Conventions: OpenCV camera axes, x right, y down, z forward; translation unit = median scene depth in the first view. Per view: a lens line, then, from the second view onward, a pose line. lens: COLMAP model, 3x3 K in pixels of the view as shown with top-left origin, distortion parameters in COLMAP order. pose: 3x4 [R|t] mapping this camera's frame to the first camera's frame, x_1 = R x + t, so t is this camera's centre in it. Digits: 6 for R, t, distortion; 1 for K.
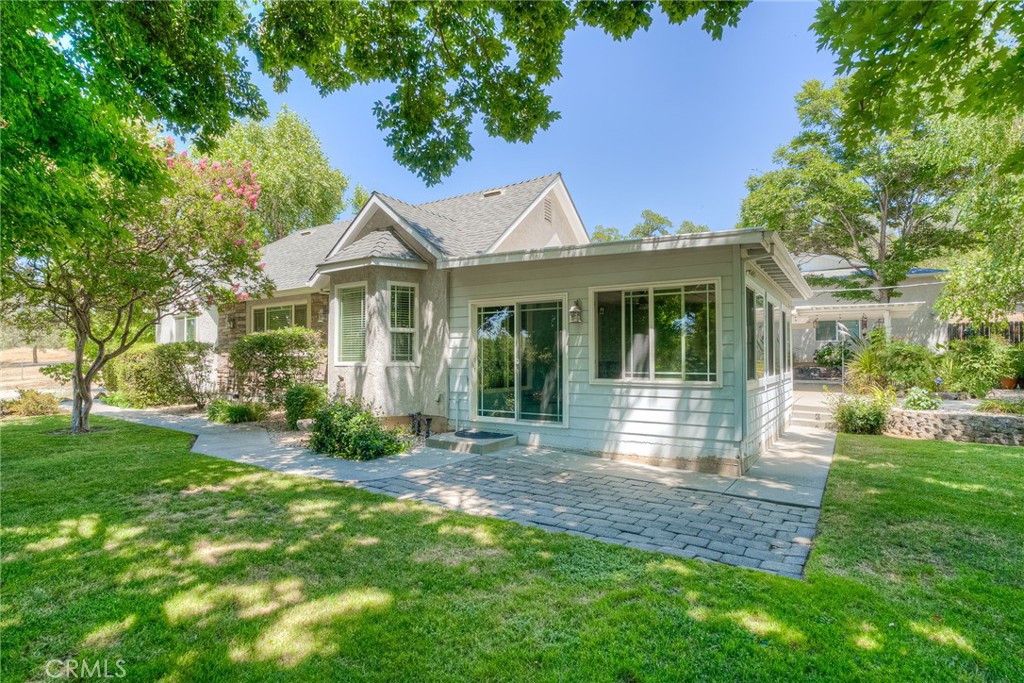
lens RADIAL K [[542.9, 0, 512.0], [0, 542.9, 341.5], [0, 0, 1]] dist [-0.048285, 0.000024]
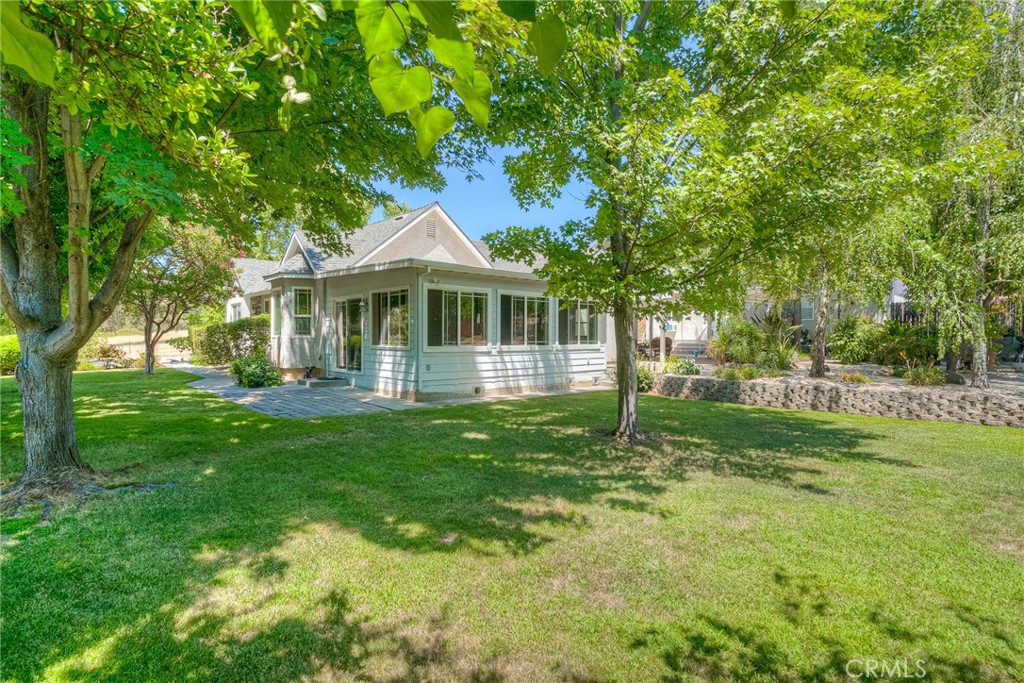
lens RADIAL K [[549.3, 0, 512.0], [0, 549.3, 341.5], [0, 0, 1]] dist [0.000485, 0.000115]
pose [[0.962518, 0.004904, -0.271173, 0.882985], [0.006764, 0.999092, 0.042076, -0.009610], [0.271133, -0.042333, 0.961610, -0.446973]]
